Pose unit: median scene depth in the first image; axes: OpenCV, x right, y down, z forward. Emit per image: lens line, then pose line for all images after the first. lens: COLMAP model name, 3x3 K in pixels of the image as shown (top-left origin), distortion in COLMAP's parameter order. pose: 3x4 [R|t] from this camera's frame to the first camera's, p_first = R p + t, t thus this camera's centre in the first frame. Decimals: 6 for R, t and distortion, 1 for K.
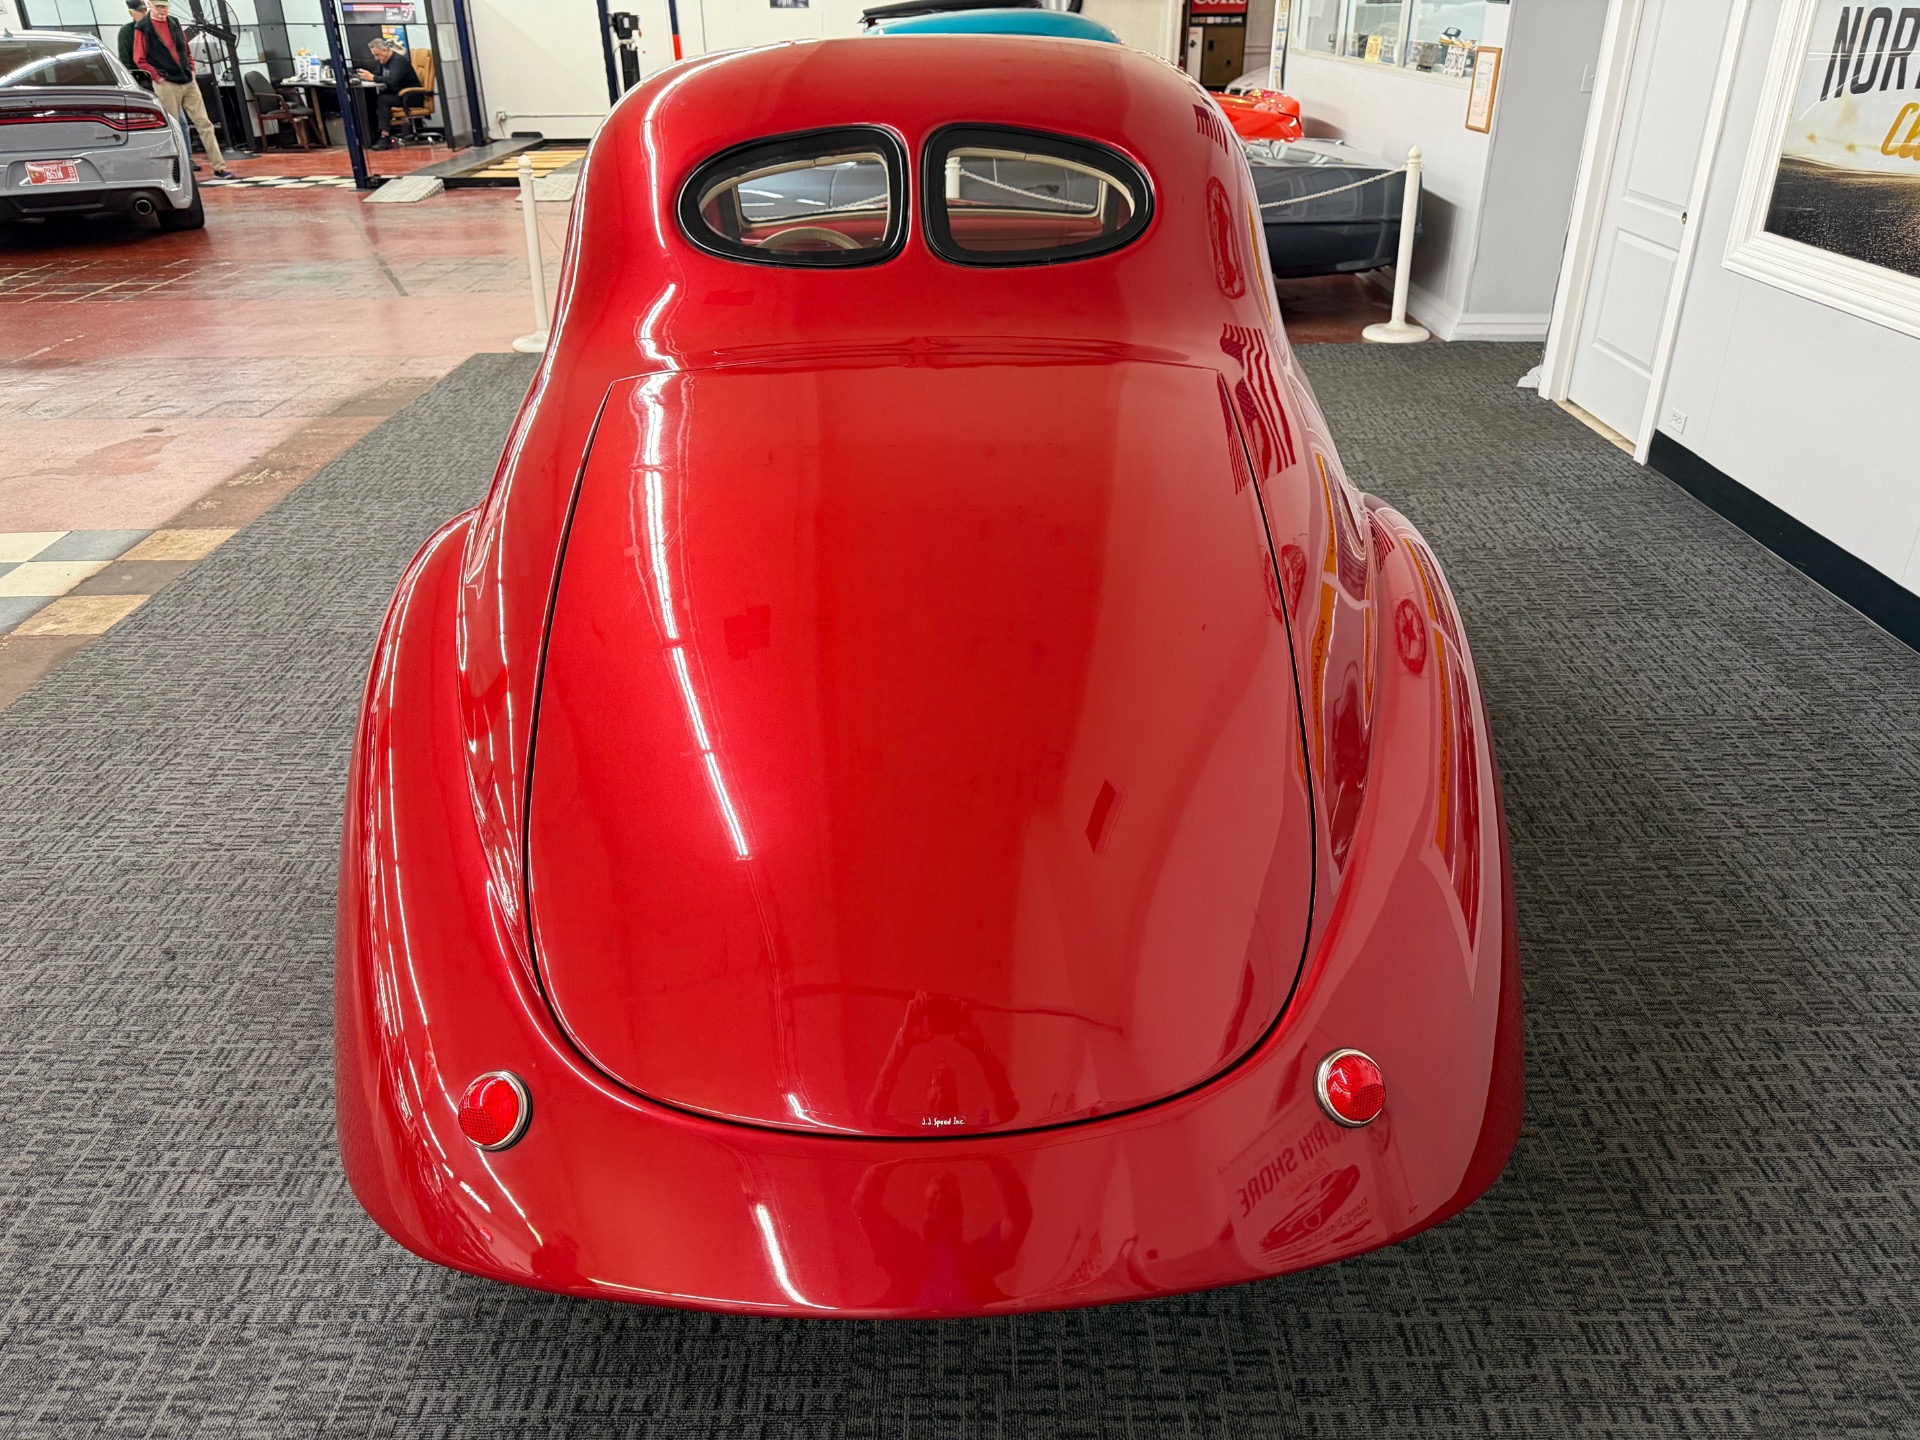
lens RADIAL K [[1361.6, 0, 952.9], [0, 1361.6, 718.6], [0, 0, 1]] dist [0.013861, -0.017035]
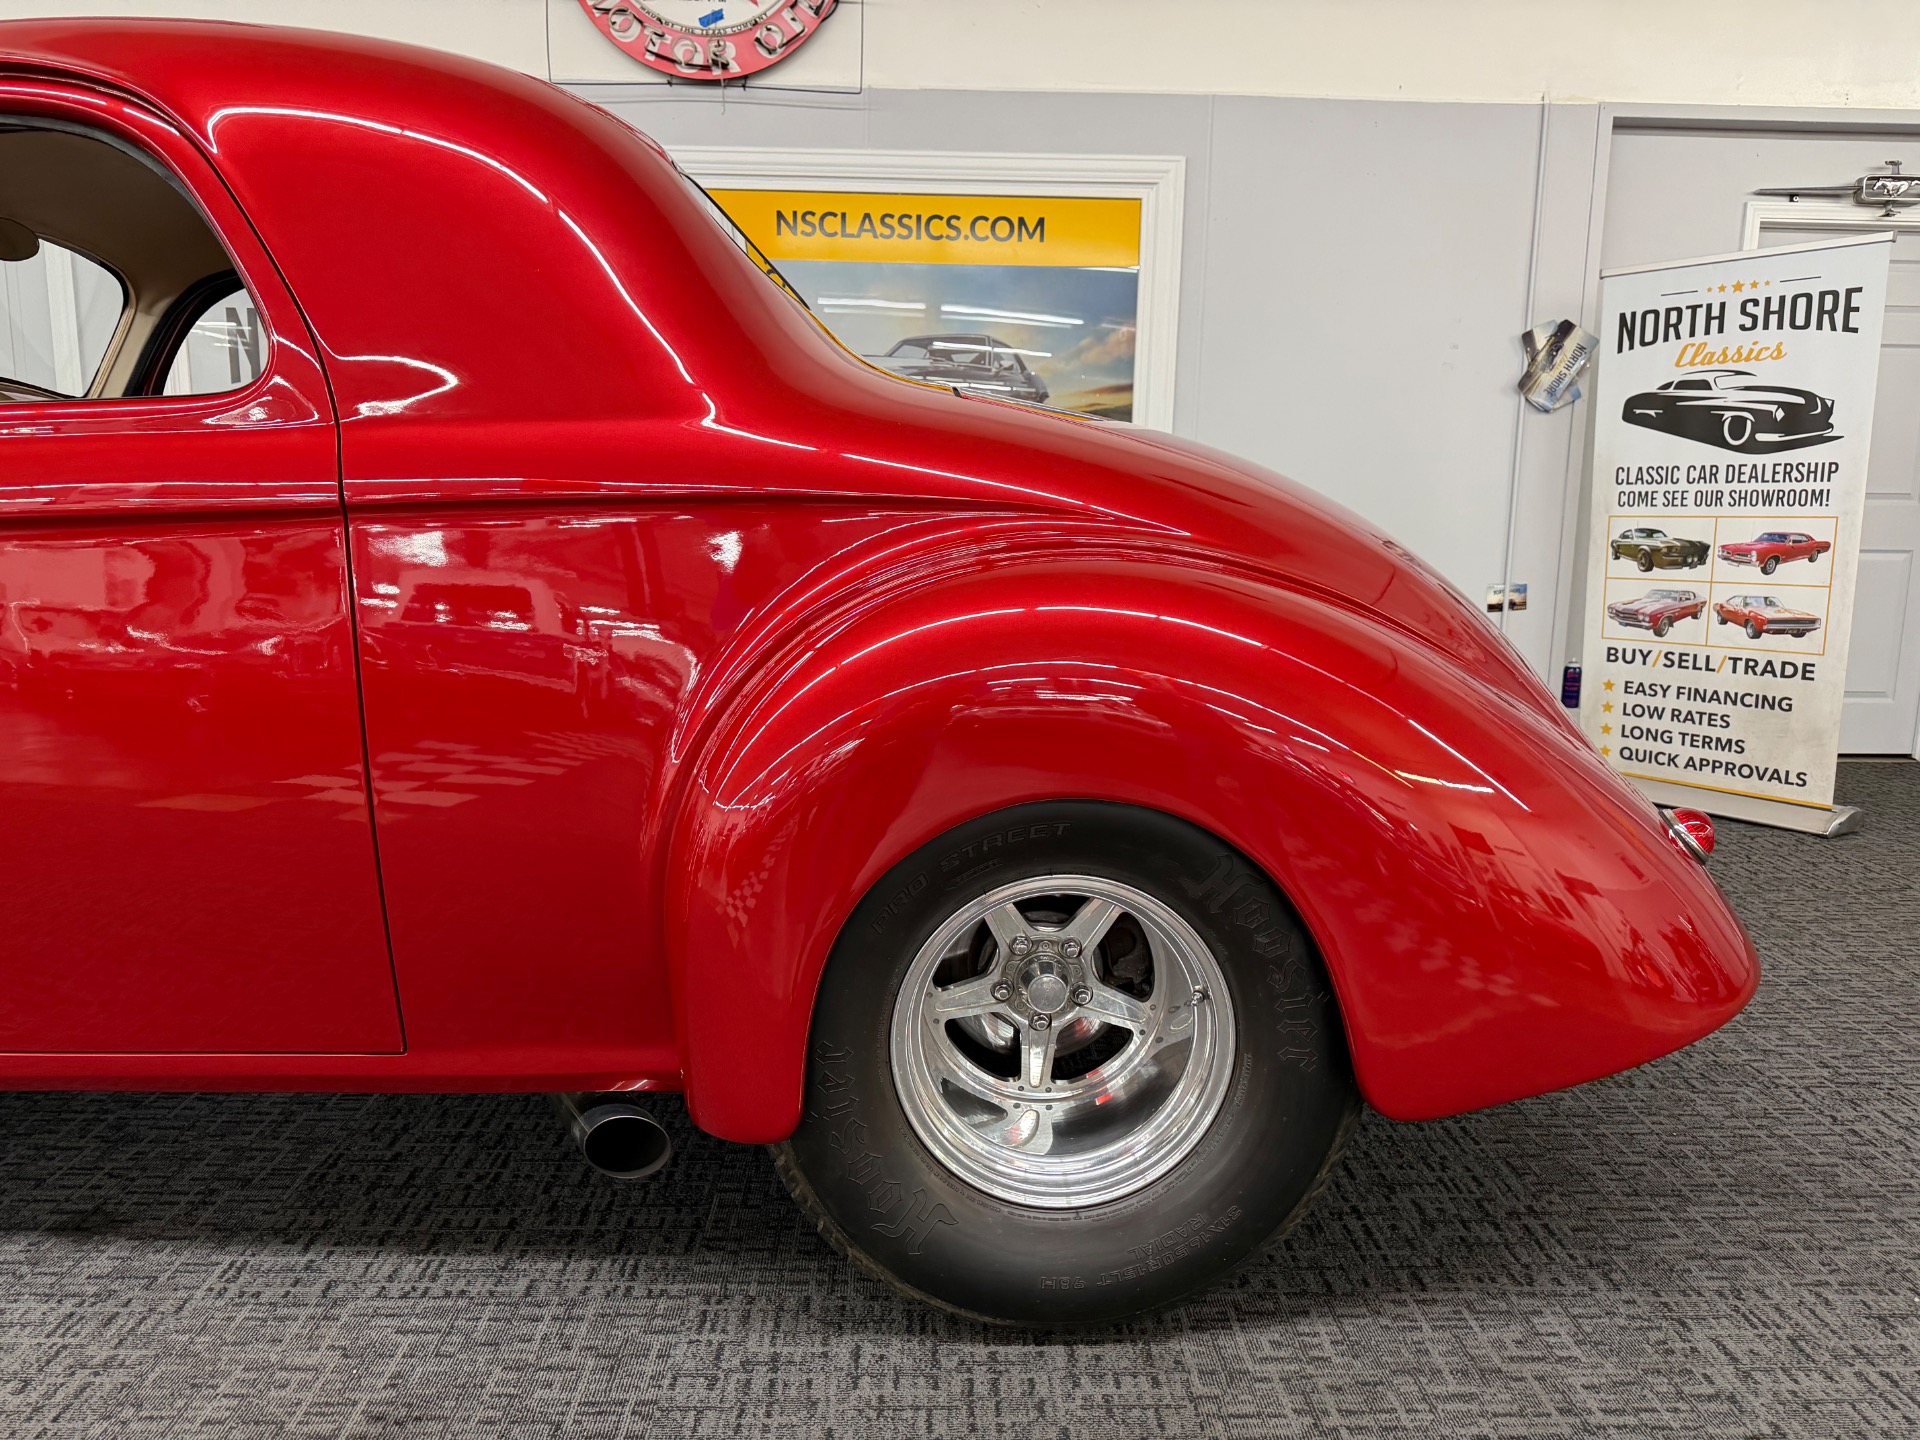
lens RADIAL K [[1361.6, 0, 948.6], [0, 1361.6, 723.8], [0, 0, 1]] dist [0.013861, -0.017035]
pose [[-0.026272, -0.153290, 0.987832, -1.192111], [0.455144, 0.877973, 0.148347, -0.220722], [-0.890030, 0.453503, 0.046703, 1.181105]]
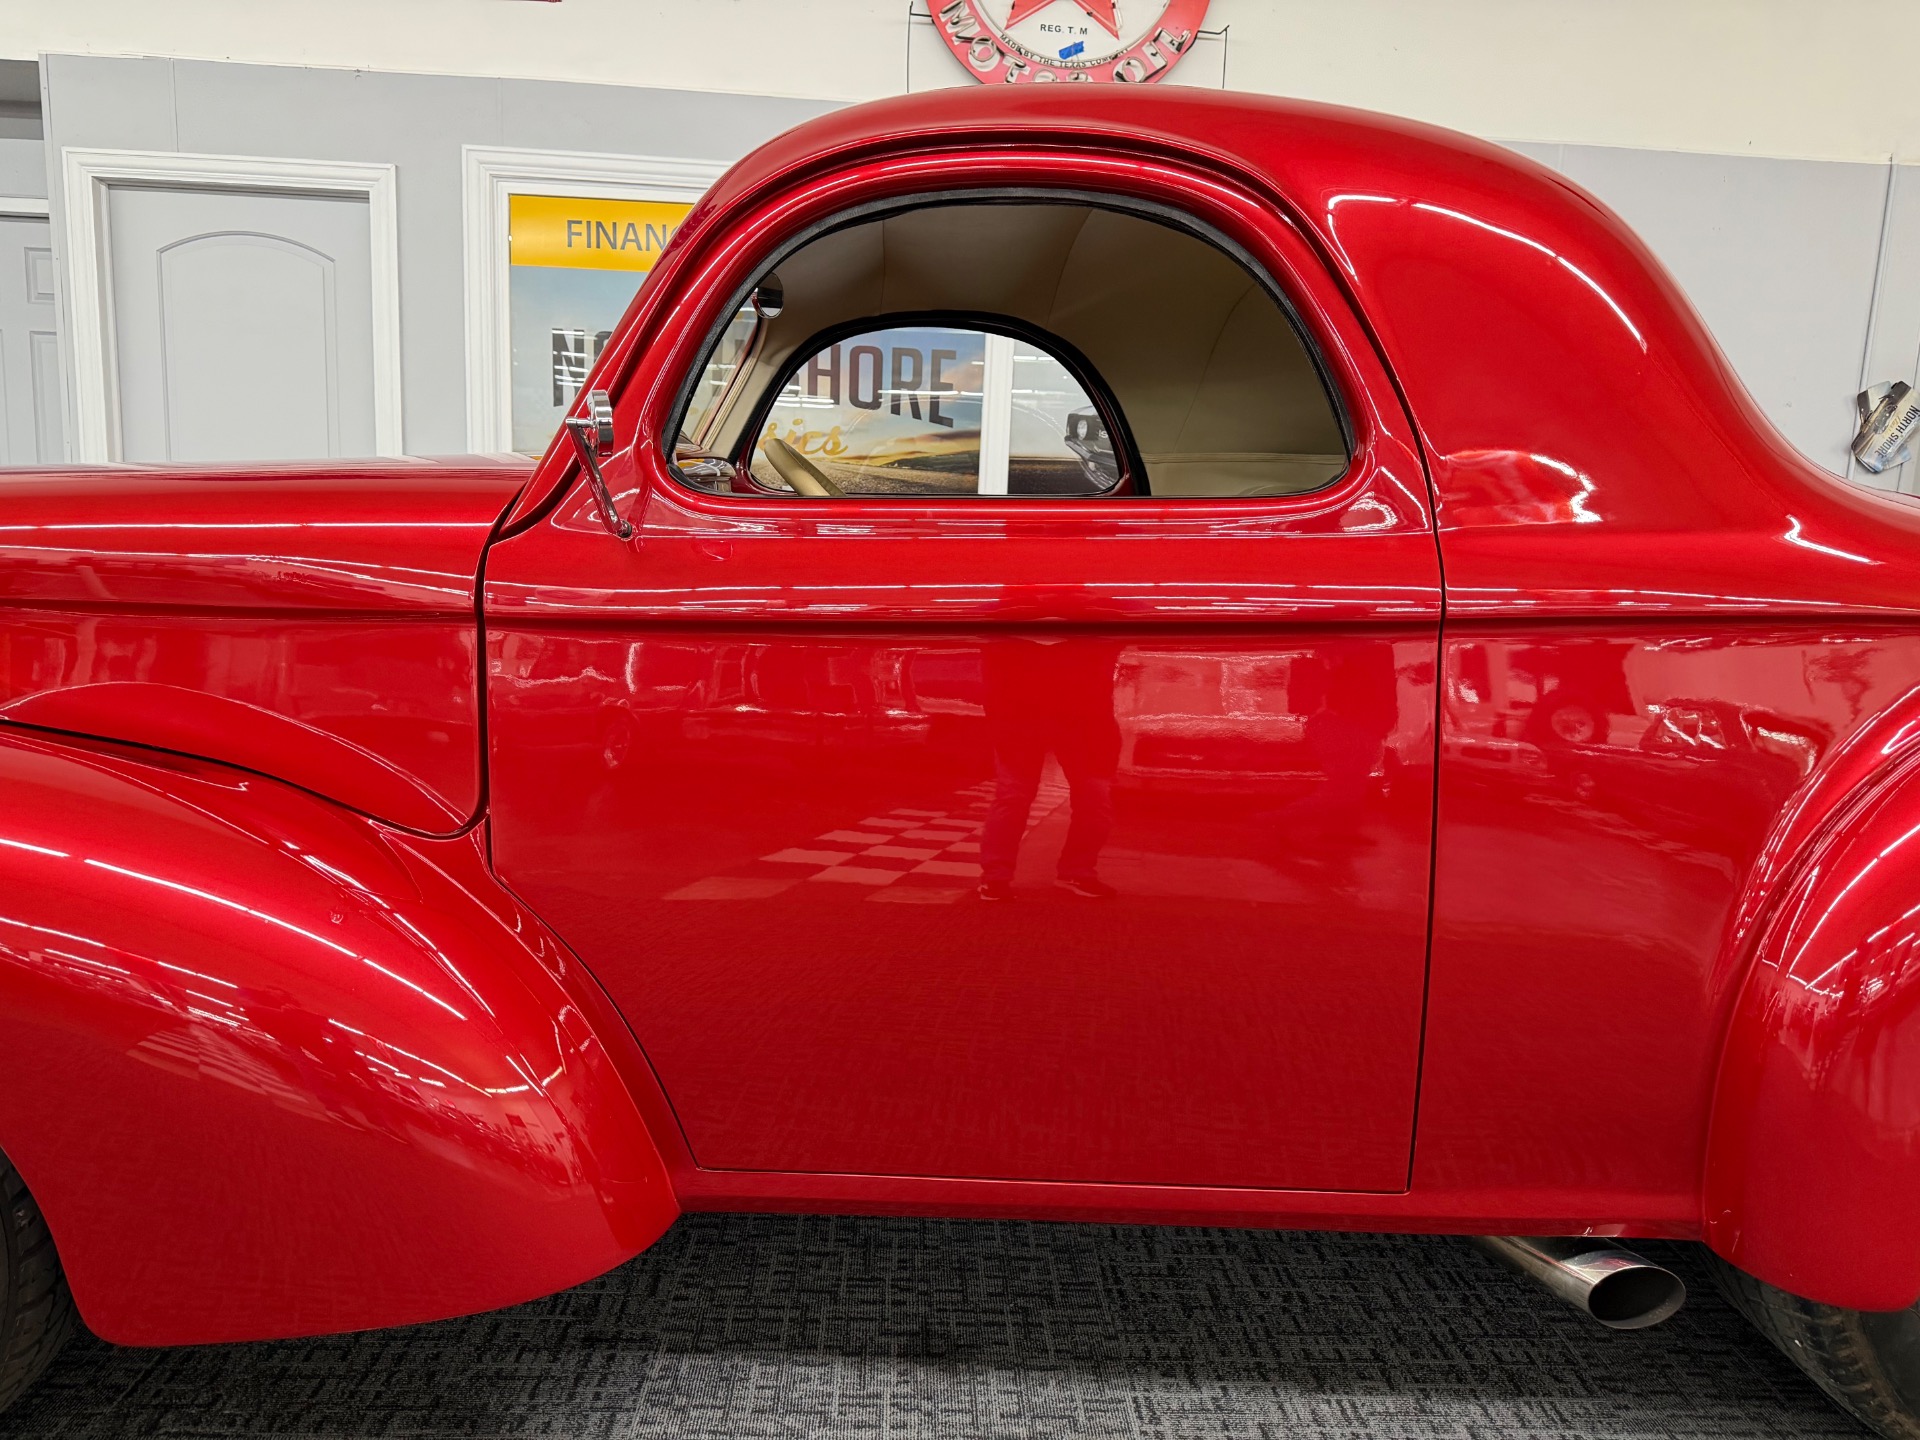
lens RADIAL K [[1361.6, 0, 958.3], [0, 1361.6, 734.4], [0, 0, 1]] dist [0.013861, -0.017035]
pose [[-0.041115, -0.153660, 0.987268, -1.114547], [0.430762, 0.888832, 0.156278, -0.541744], [-0.901529, 0.431702, 0.029647, 1.705031]]
